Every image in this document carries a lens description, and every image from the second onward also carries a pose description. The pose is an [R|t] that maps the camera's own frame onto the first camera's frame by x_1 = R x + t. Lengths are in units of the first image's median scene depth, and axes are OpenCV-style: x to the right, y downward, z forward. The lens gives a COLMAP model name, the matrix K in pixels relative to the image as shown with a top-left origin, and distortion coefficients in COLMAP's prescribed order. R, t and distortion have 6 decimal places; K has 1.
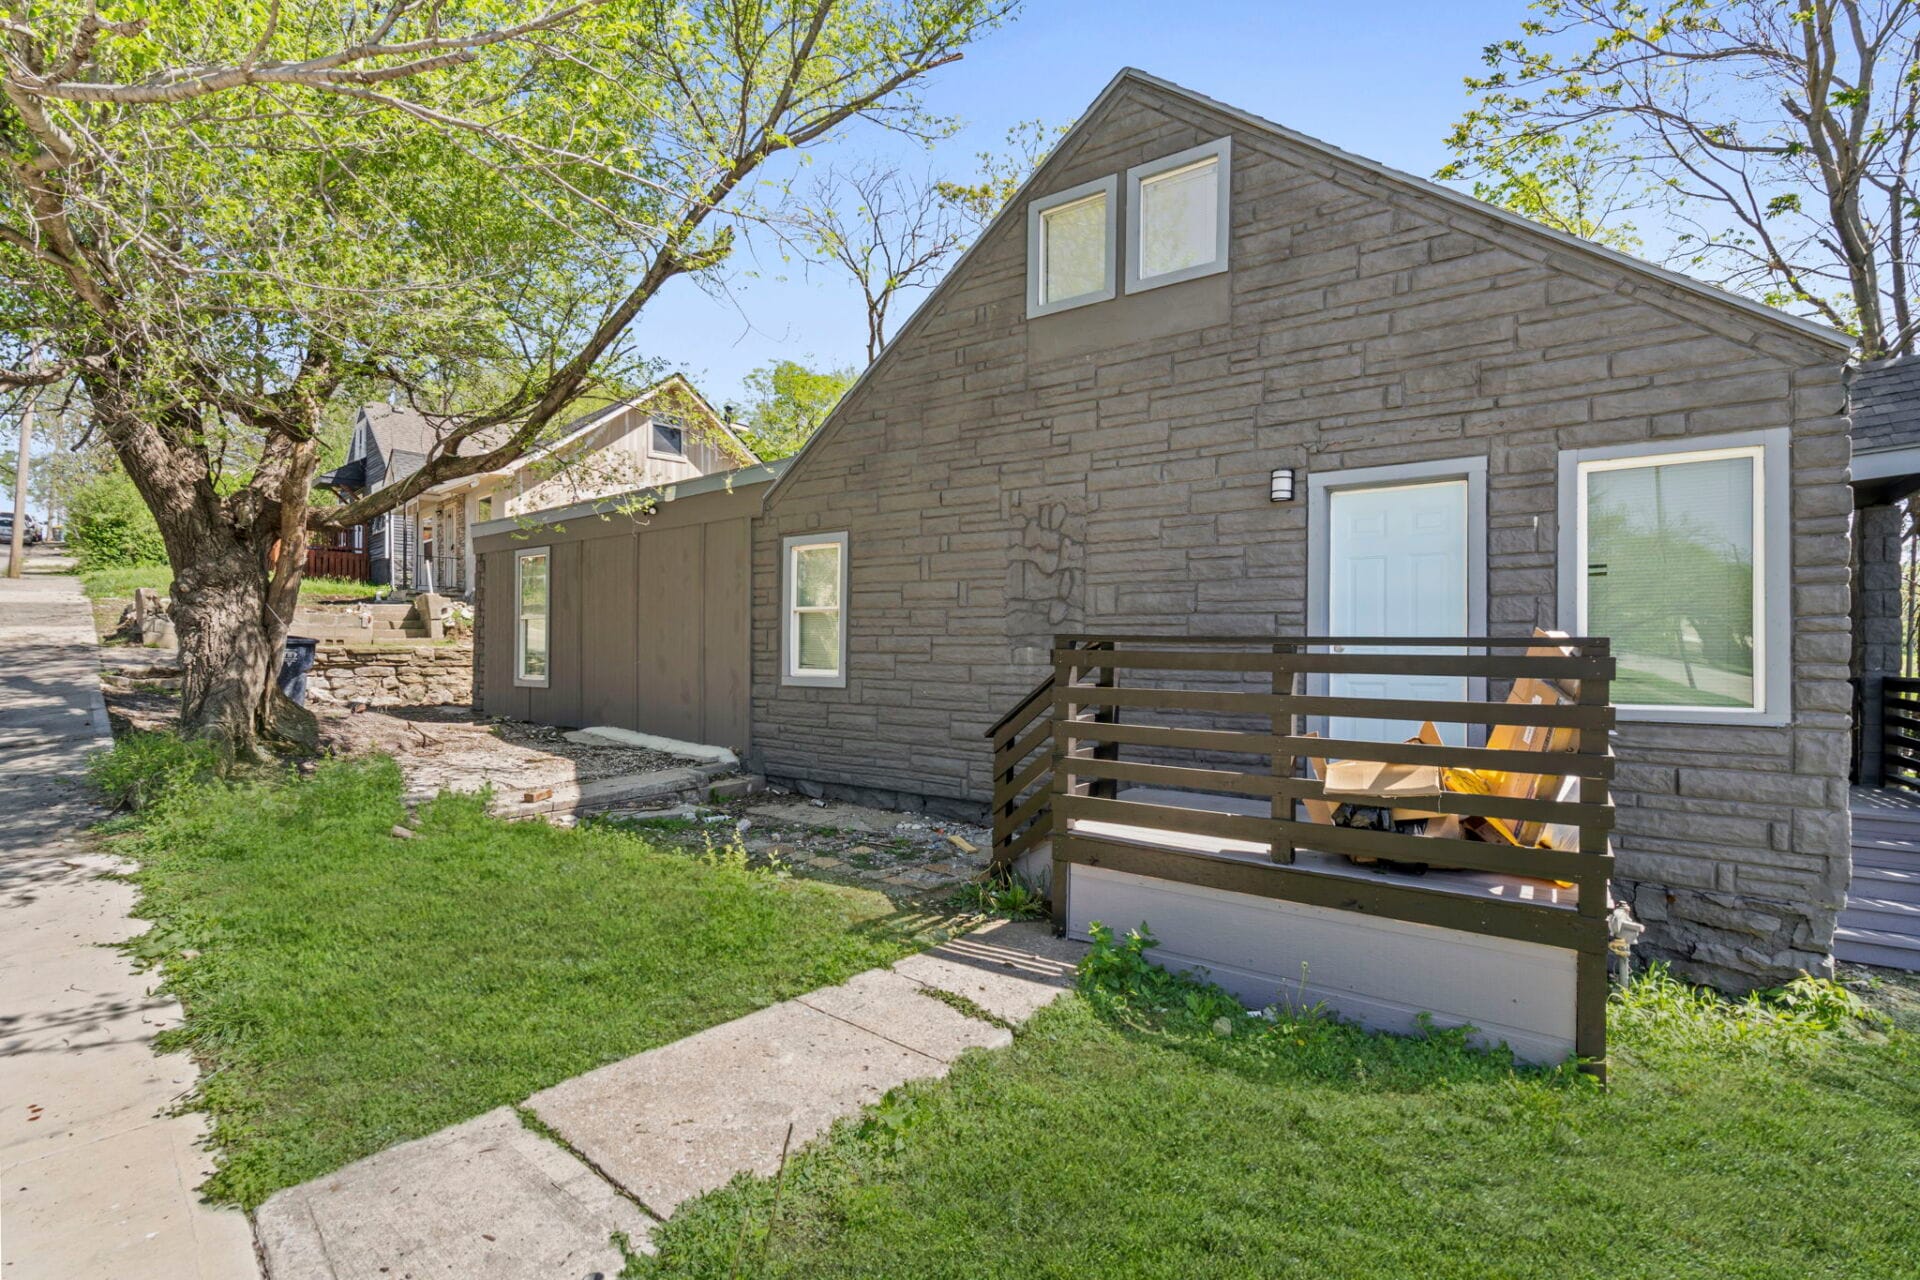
lens RADIAL K [[855.2, 0, 920.8], [0, 855.2, 661.9], [0, 0, 1]] dist [-0.001089, -0.000286]
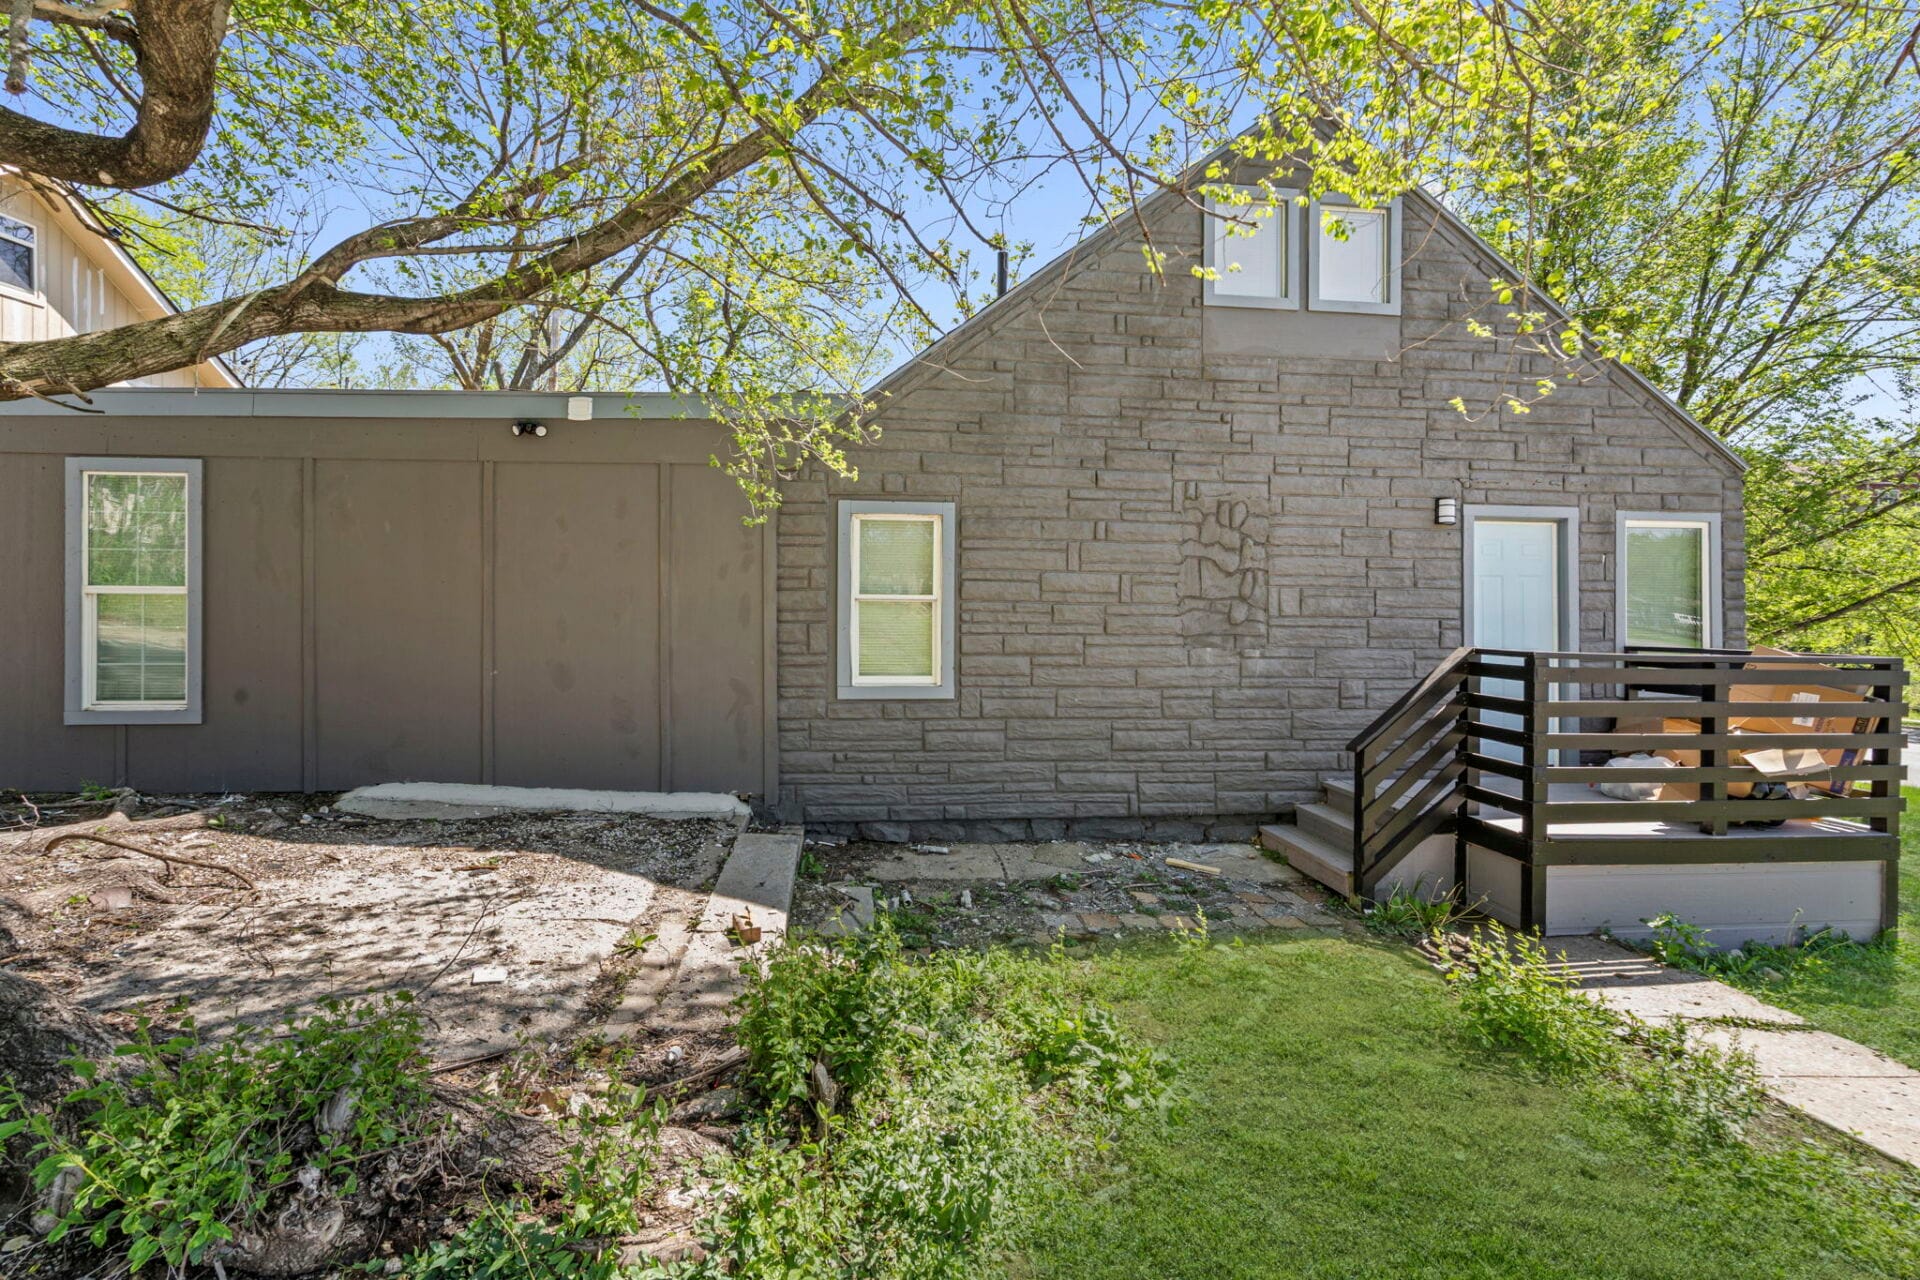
lens RADIAL K [[875.5, 0, 961.6], [0, 875.5, 623.7], [0, 0, 1]] dist [-0.004617, -0.000378]
pose [[0.745695, -0.012688, 0.666167, -0.754198], [0.006780, 0.999911, 0.011455, -0.059180], [-0.666253, -0.004025, 0.745715, 0.463709]]
